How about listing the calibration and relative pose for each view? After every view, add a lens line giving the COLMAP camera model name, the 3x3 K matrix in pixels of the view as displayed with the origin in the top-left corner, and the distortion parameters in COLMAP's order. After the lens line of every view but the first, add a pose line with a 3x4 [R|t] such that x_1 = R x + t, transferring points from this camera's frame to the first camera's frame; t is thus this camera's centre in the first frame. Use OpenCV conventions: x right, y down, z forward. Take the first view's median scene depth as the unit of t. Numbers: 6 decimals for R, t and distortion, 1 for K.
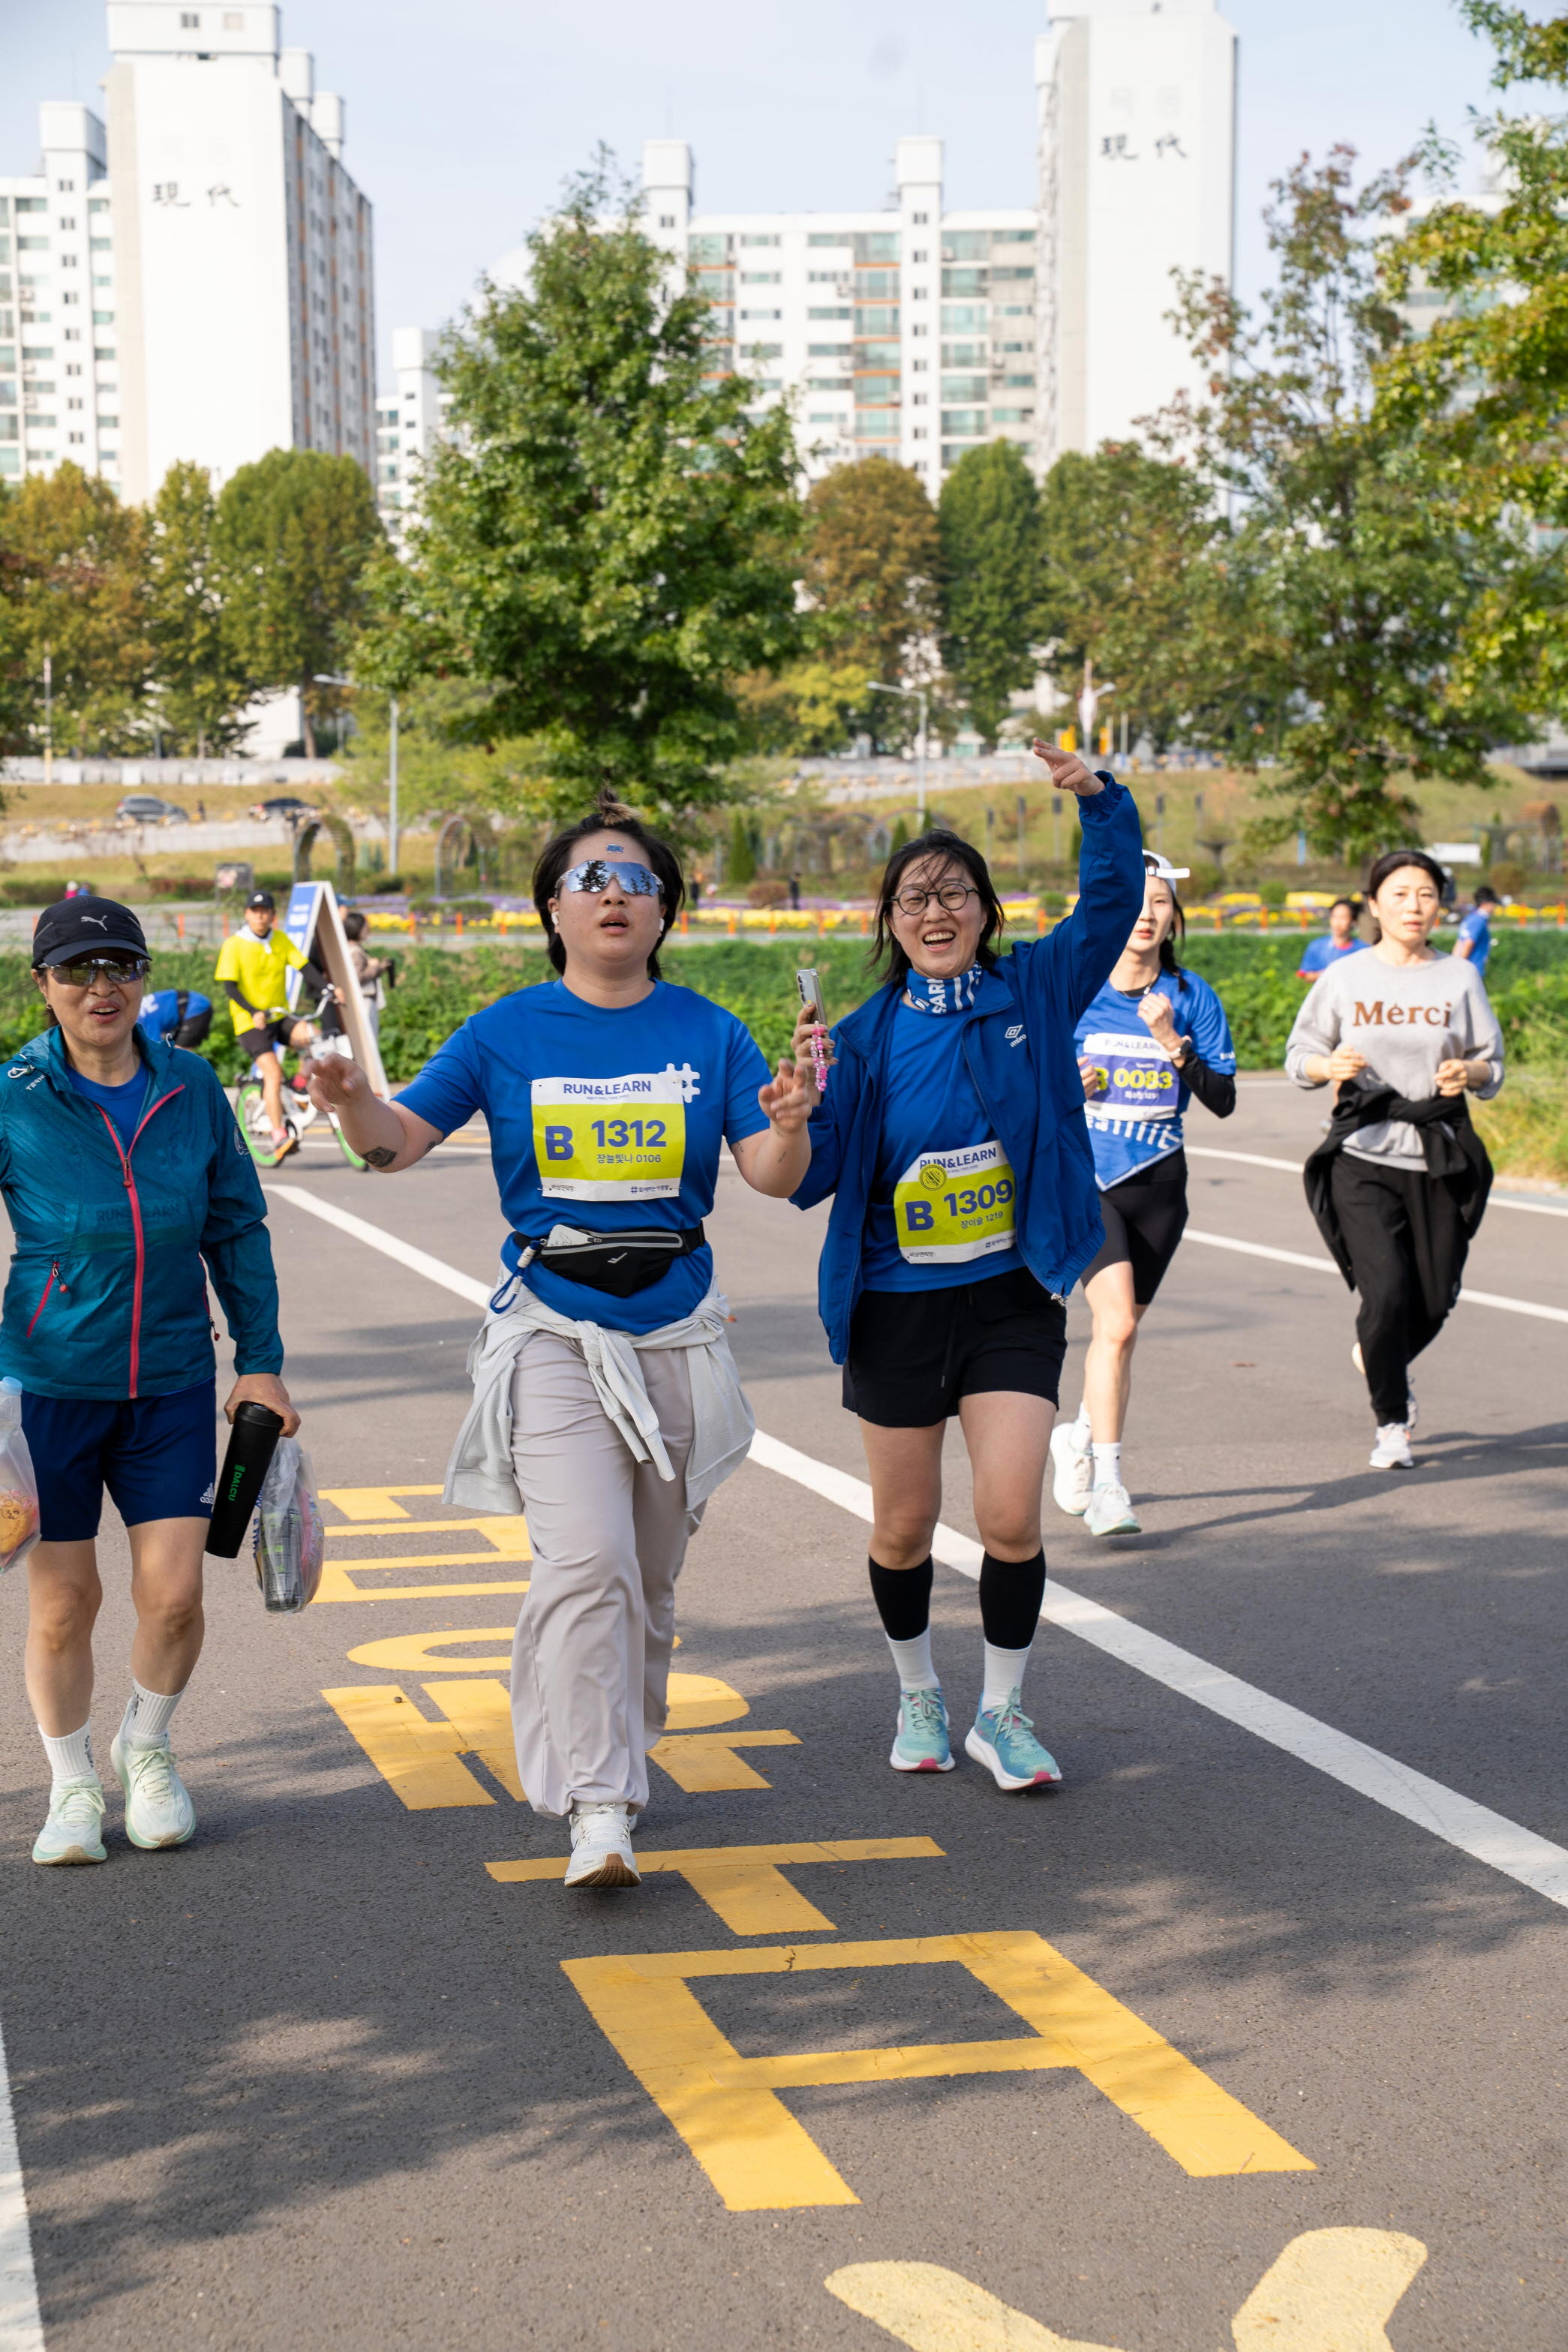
lens RADIAL K [[4585.6, 0, 777.4], [0, 4585.6, 1241.4], [0, 0, 1]] dist [0.338151, 0.405804]
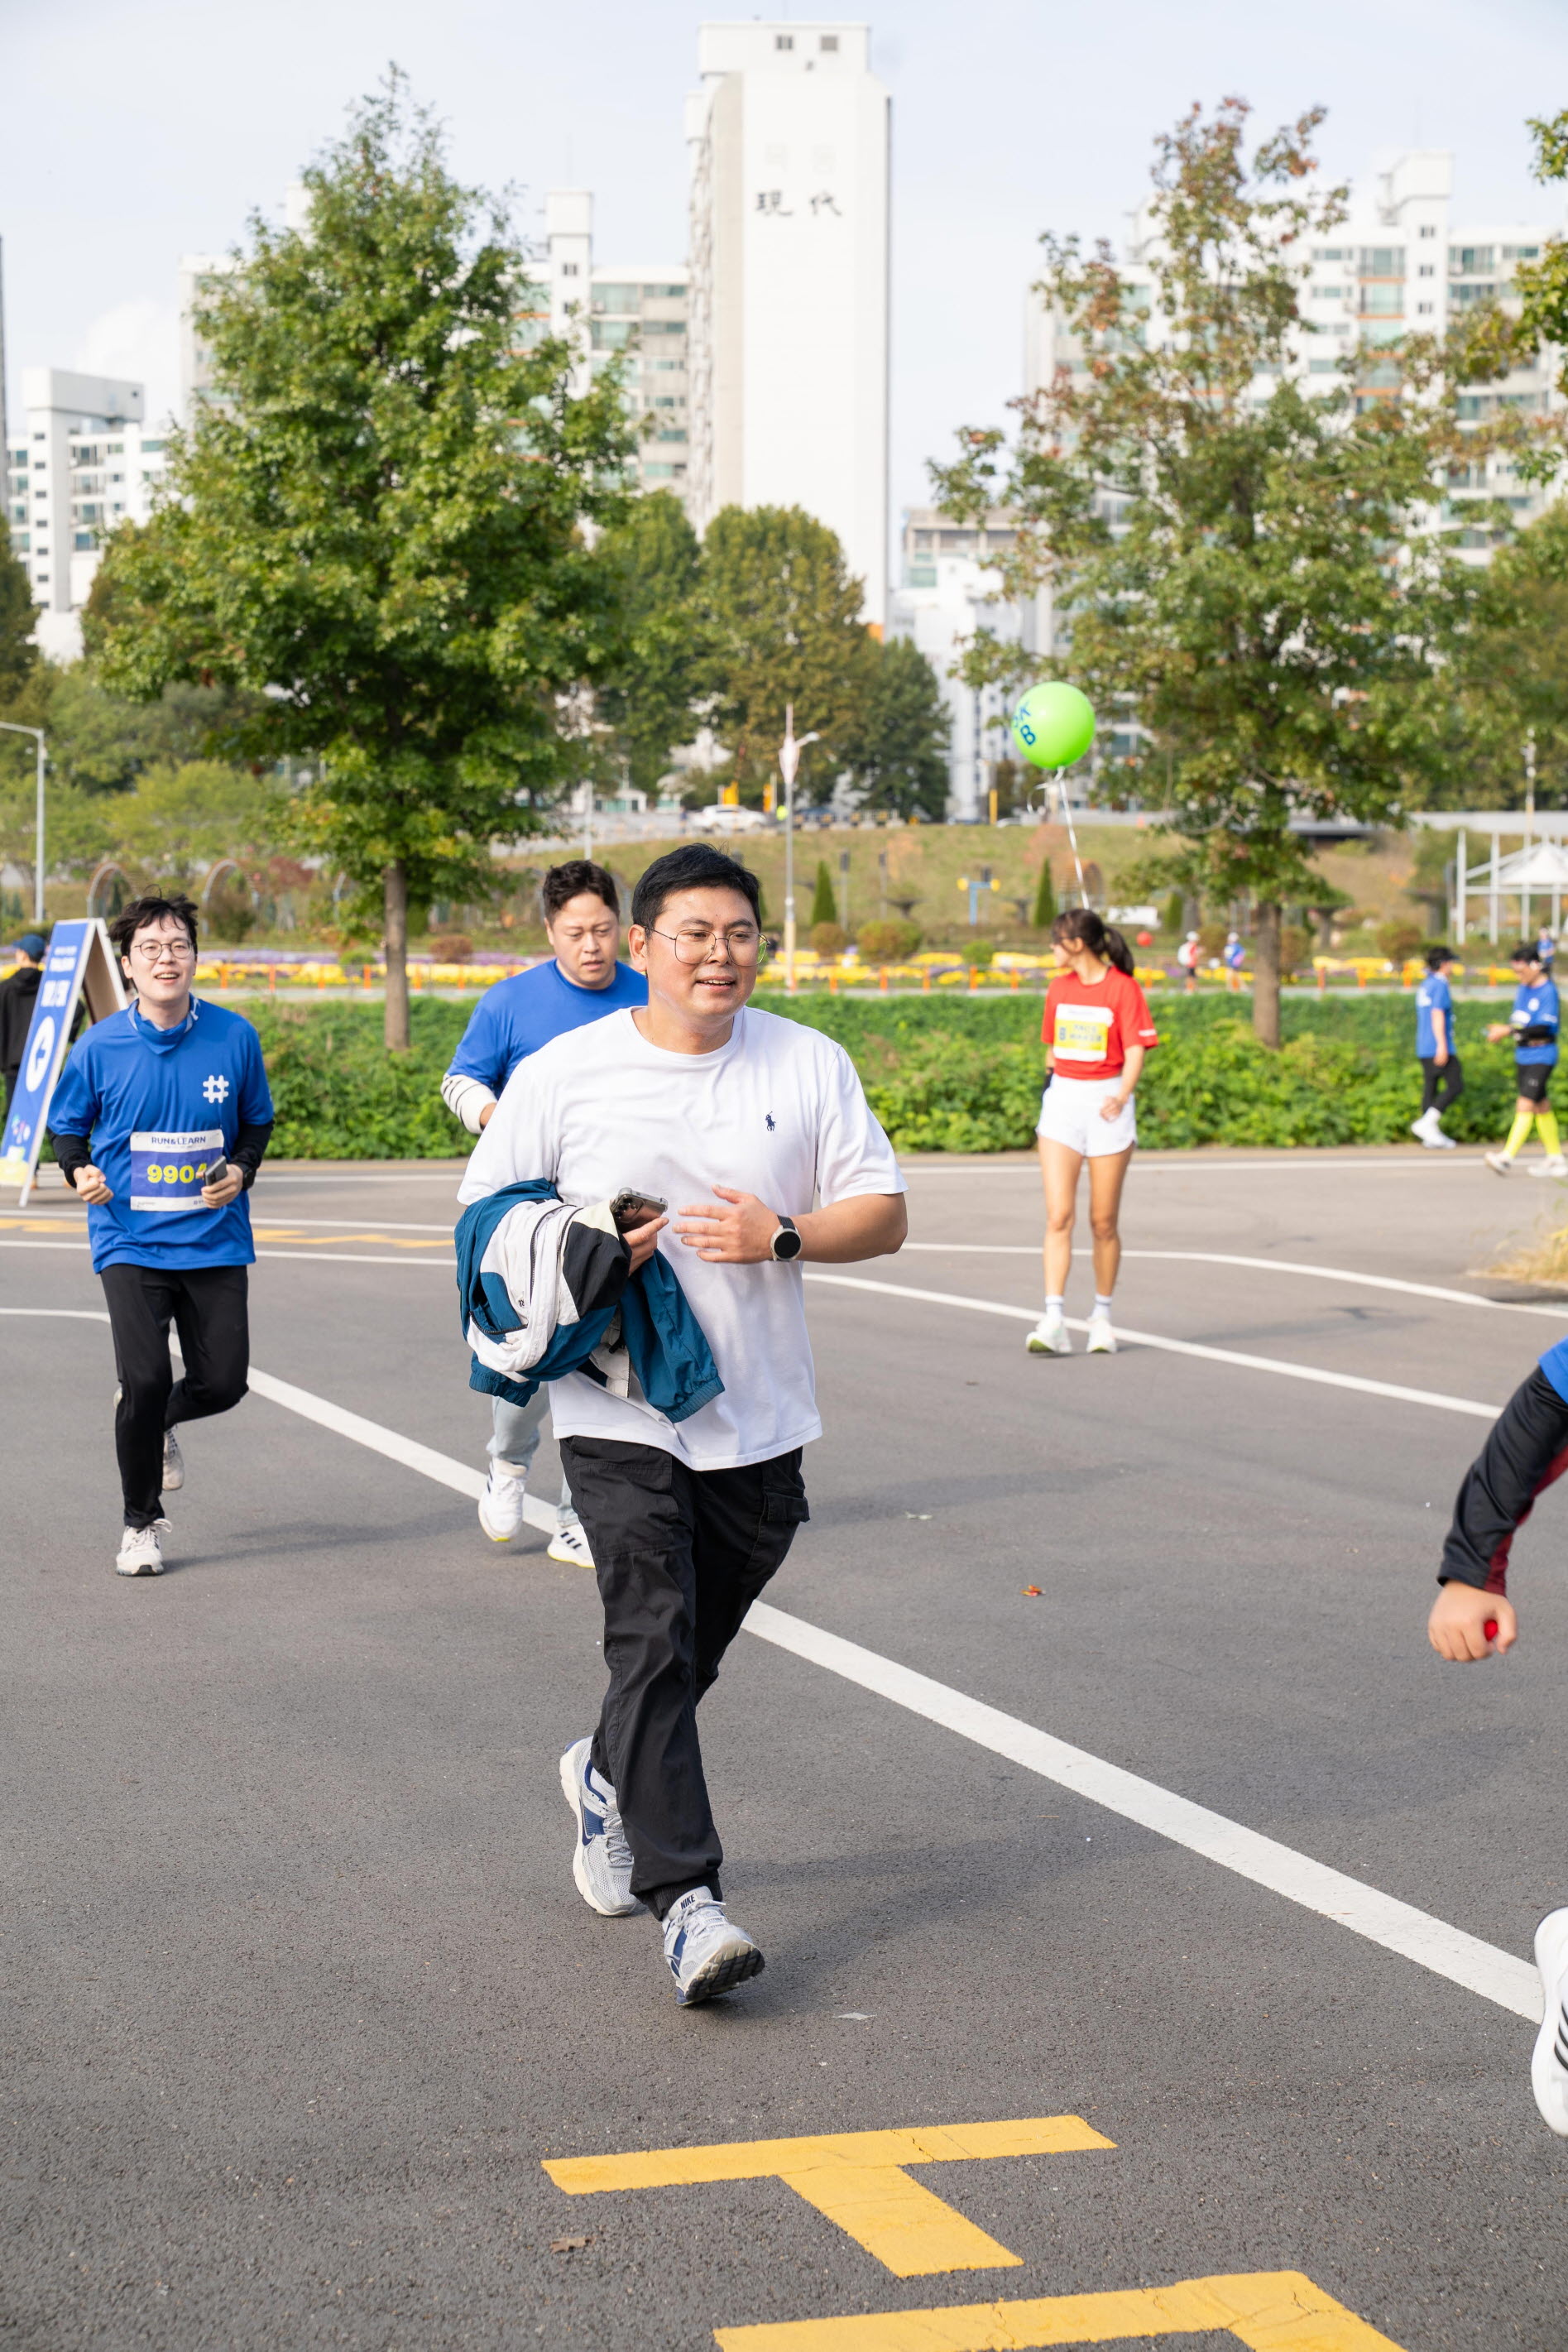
lens RADIAL K [[4528.2, 0, 768.9], [0, 4528.2, 1178.1], [0, 0, 1]] dist [0.335289, 0.547724]
pose [[0.996432, 0.003903, 0.084307, -0.039845], [-0.001709, 0.999658, -0.026091, -0.009404], [-0.084380, 0.025854, 0.996098, 0.156420]]
